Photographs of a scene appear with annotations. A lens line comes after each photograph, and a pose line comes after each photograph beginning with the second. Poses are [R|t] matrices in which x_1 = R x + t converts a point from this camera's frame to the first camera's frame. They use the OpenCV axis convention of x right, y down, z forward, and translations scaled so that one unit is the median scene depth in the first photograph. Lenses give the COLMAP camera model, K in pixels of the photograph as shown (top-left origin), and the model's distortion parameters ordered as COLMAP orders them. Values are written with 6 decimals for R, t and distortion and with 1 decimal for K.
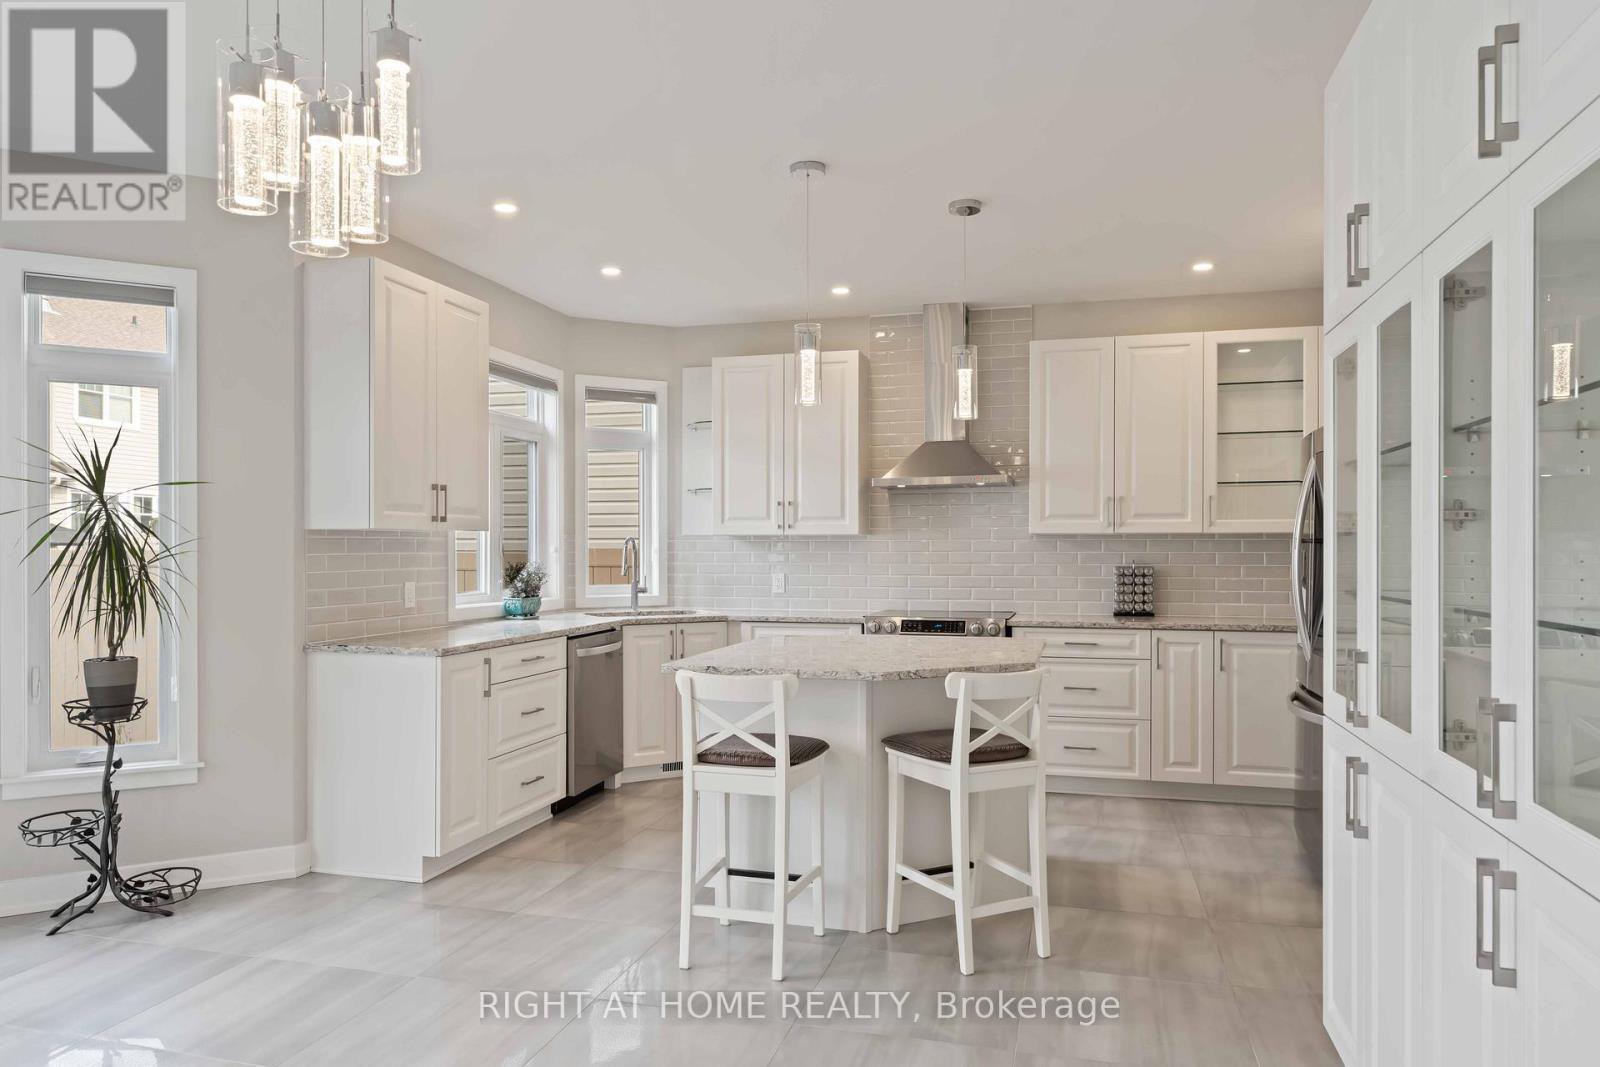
lens RADIAL K [[1073.0, 0, 785.3], [0, 1073.0, 551.1], [0, 0, 1]] dist [0.002553, -0.002580]
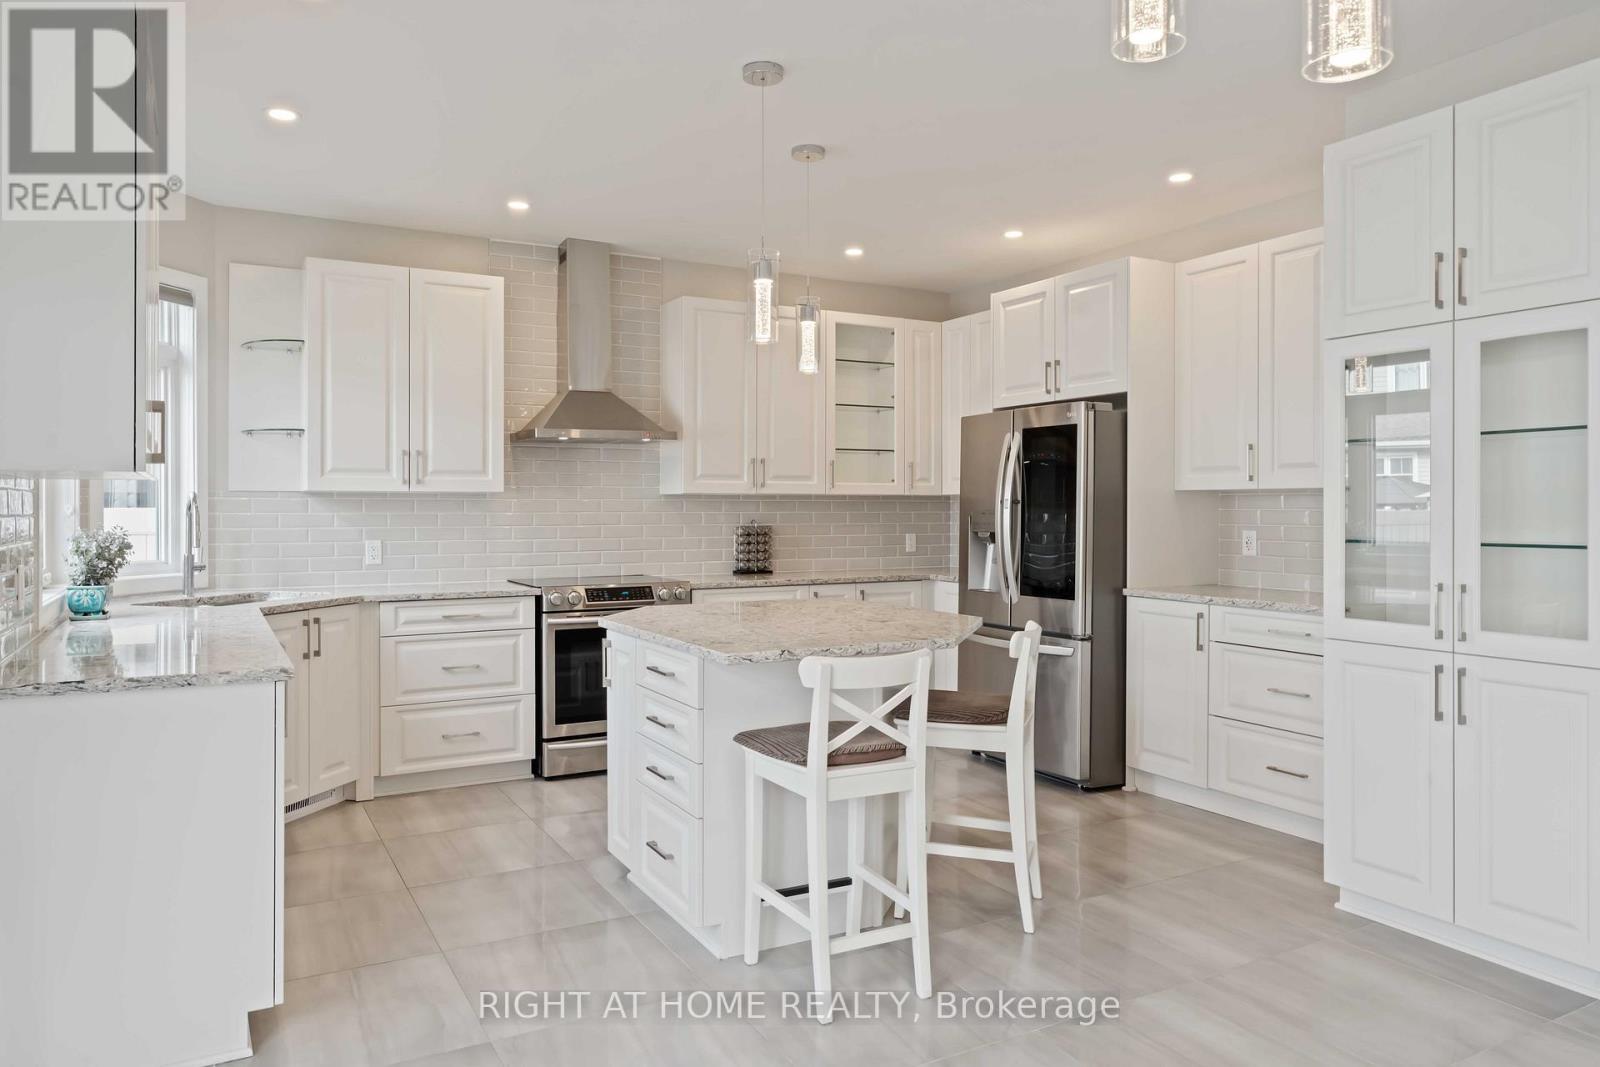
lens RADIAL K [[1060.9, 0, 775.7], [0, 1060.9, 504.6], [0, 0, 1]] dist [-0.000412, -0.004193]
pose [[0.720673, 0.003109, 0.693269, -0.418824], [0.002845, 0.999968, -0.007441, 0.001420], [-0.693270, 0.007335, 0.720641, 0.276764]]
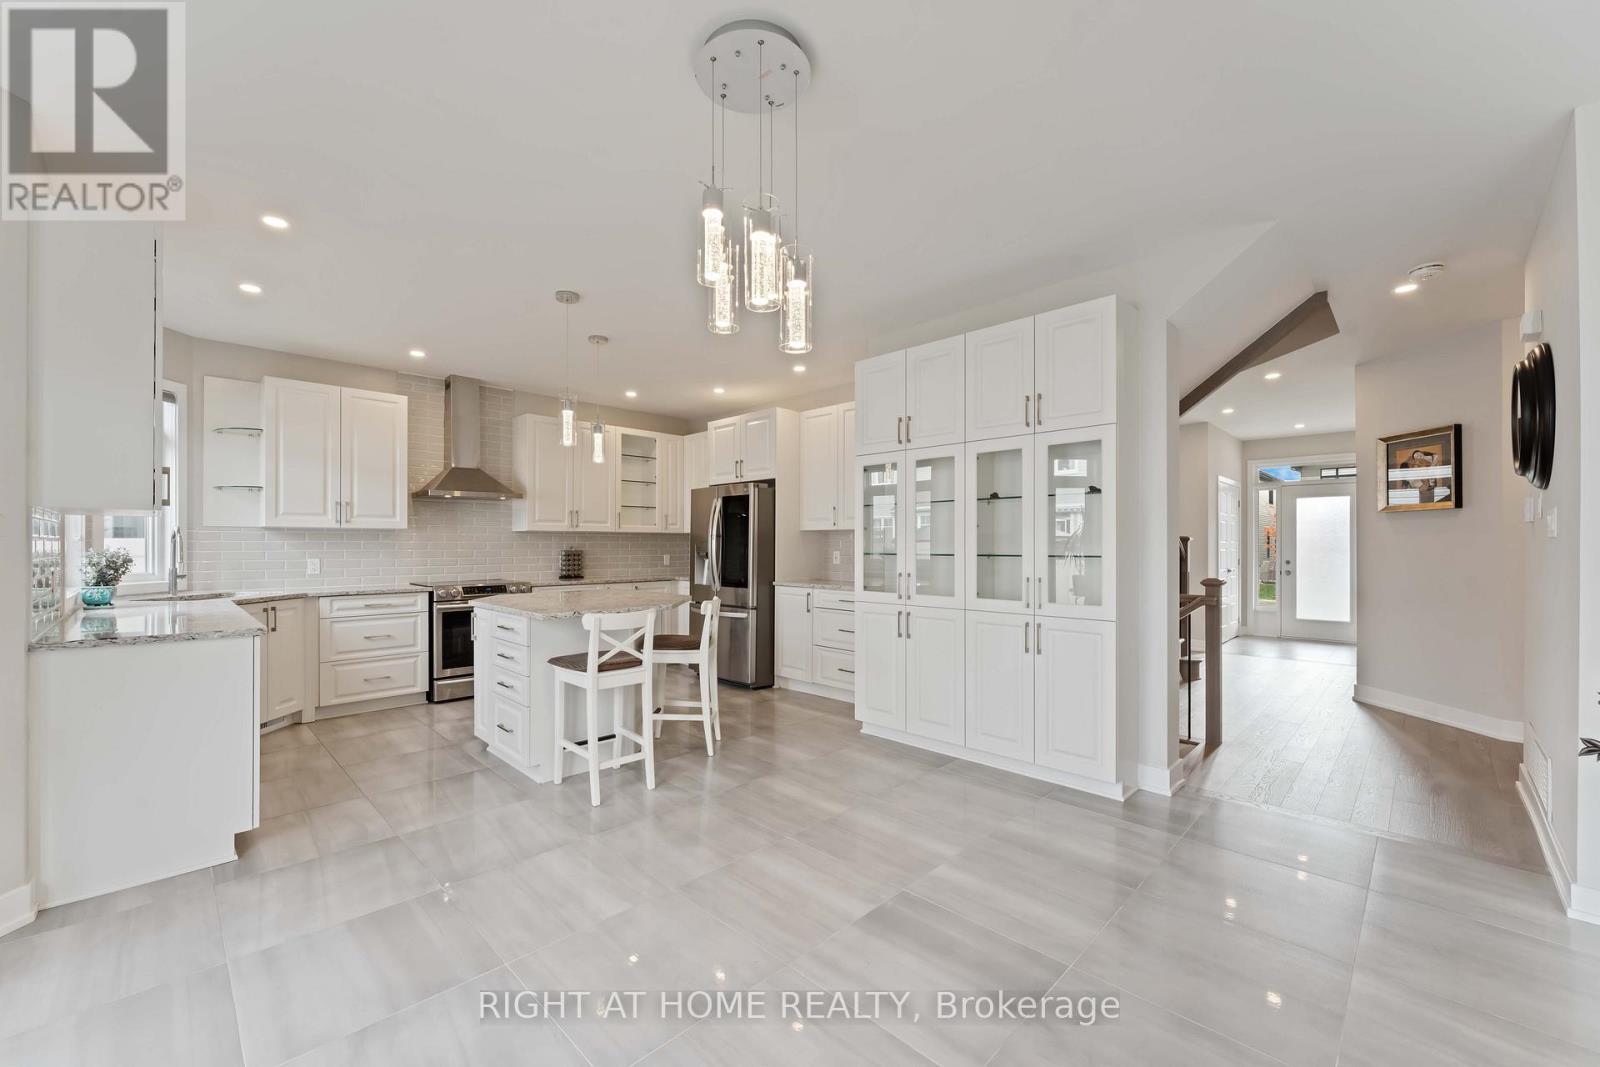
lens RADIAL K [[639.6, 0, 785.5], [0, 639.6, 543.5], [0, 0, 1]] dist [-0.003016, -0.000088]
pose [[0.499300, 0.002164, 0.866426, -0.467158], [0.002652, 0.999988, -0.004026, 0.009495], [-0.866425, 0.004308, 0.499288, 0.188057]]
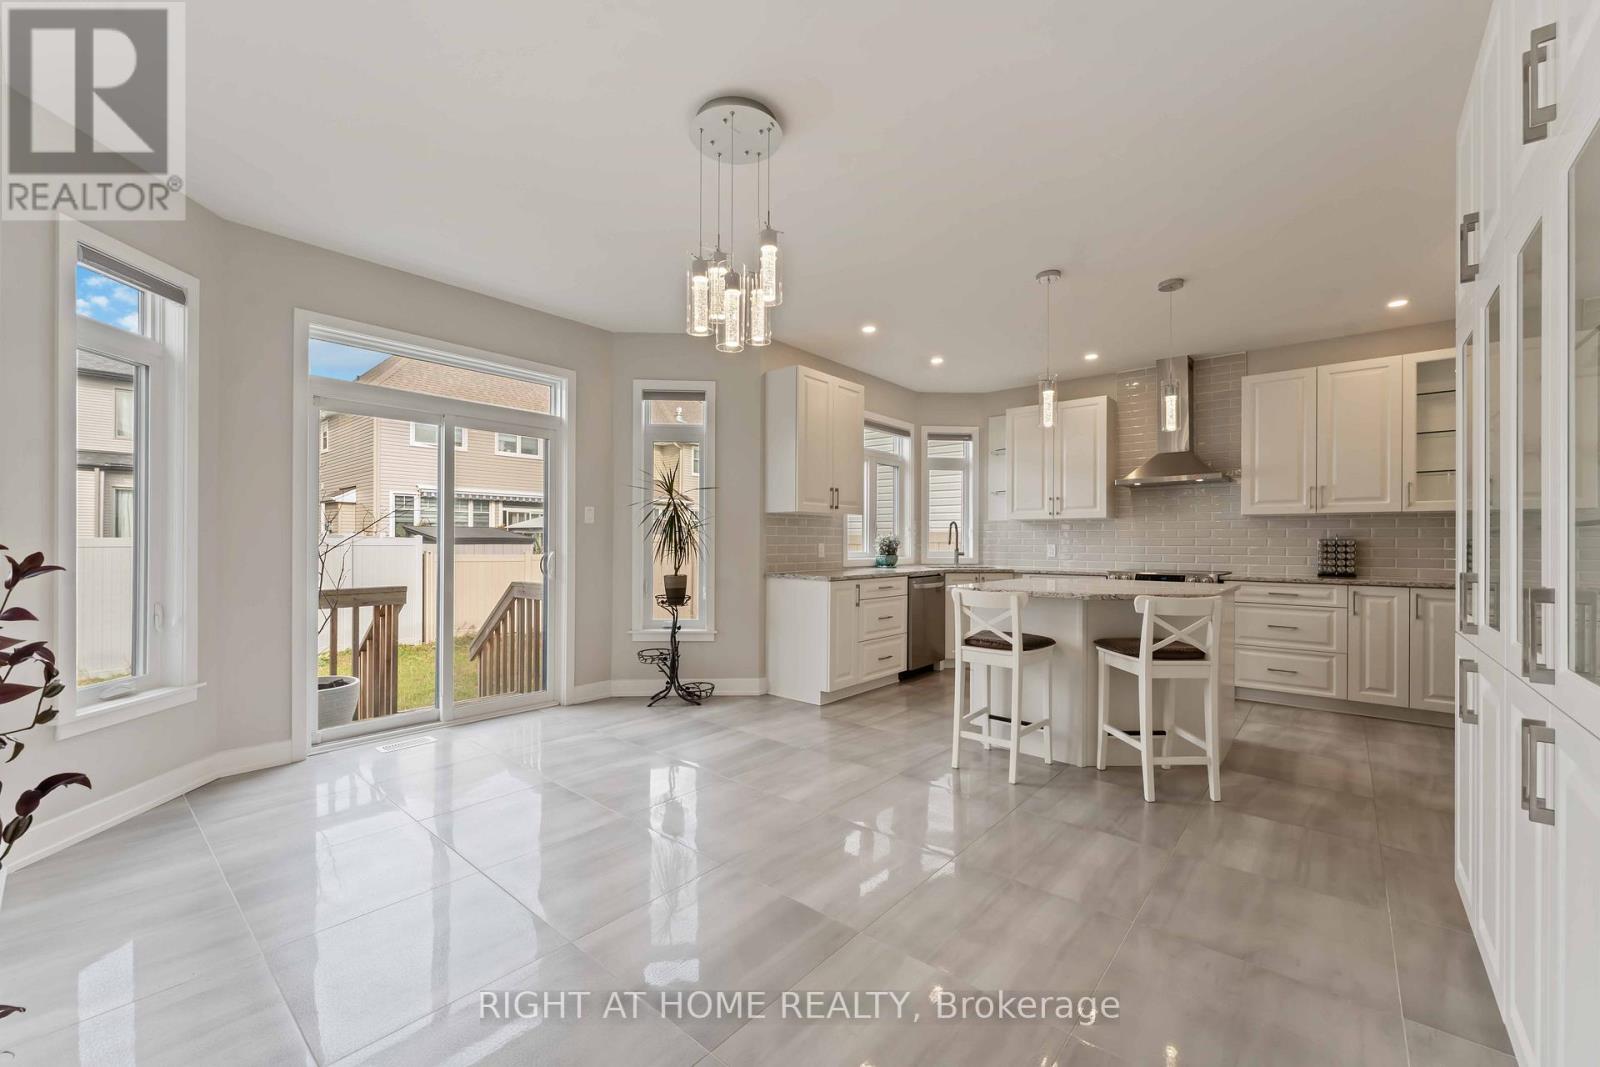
lens RADIAL K [[639.6, 0, 787.8], [0, 639.6, 540.5], [0, 0, 1]] dist [-0.003016, -0.000088]
pose [[0.902267, 0.003378, -0.431164, 0.060006], [-0.006105, 0.999969, -0.004939, 0.027187], [0.431134, 0.007088, 0.902260, -0.001758]]
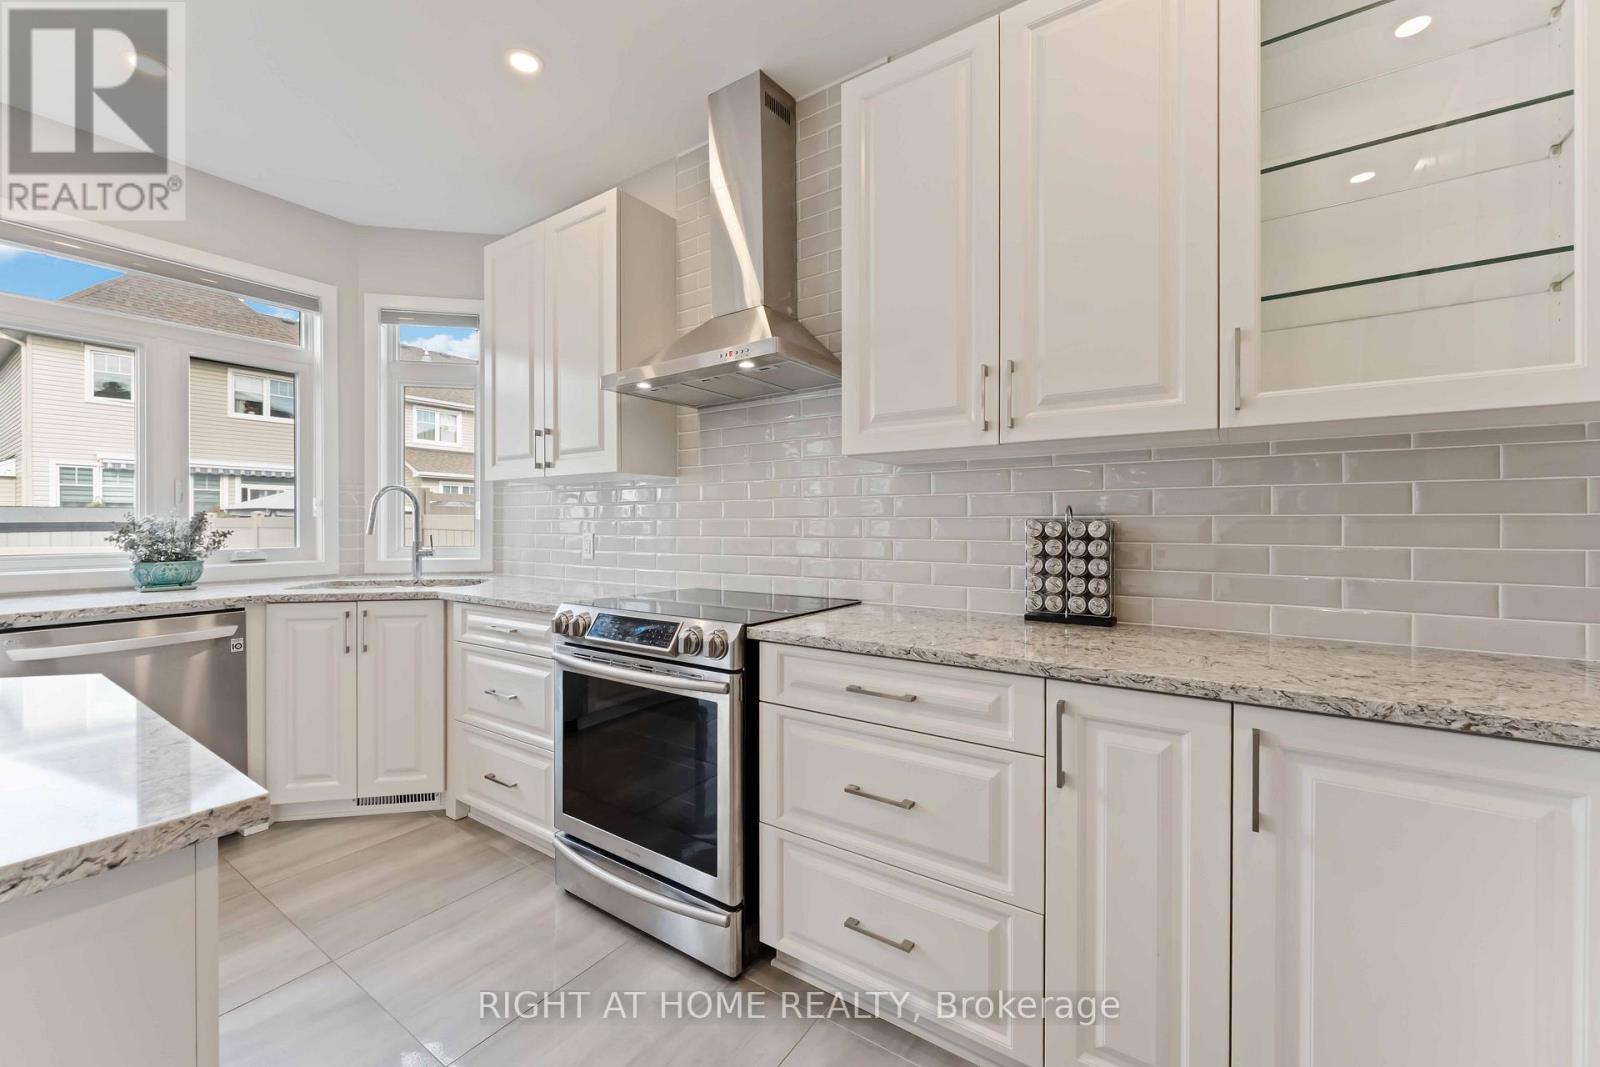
lens RADIAL K [[639.6, 0, 787.1], [0, 639.6, 525.5], [0, 0, 1]] dist [-0.003016, -0.000088]
pose [[0.943028, 0.000342, -0.332714, 0.338895], [-0.000722, 0.999999, -0.001018, 0.019567], [0.332714, 0.001201, 0.943027, 0.775317]]
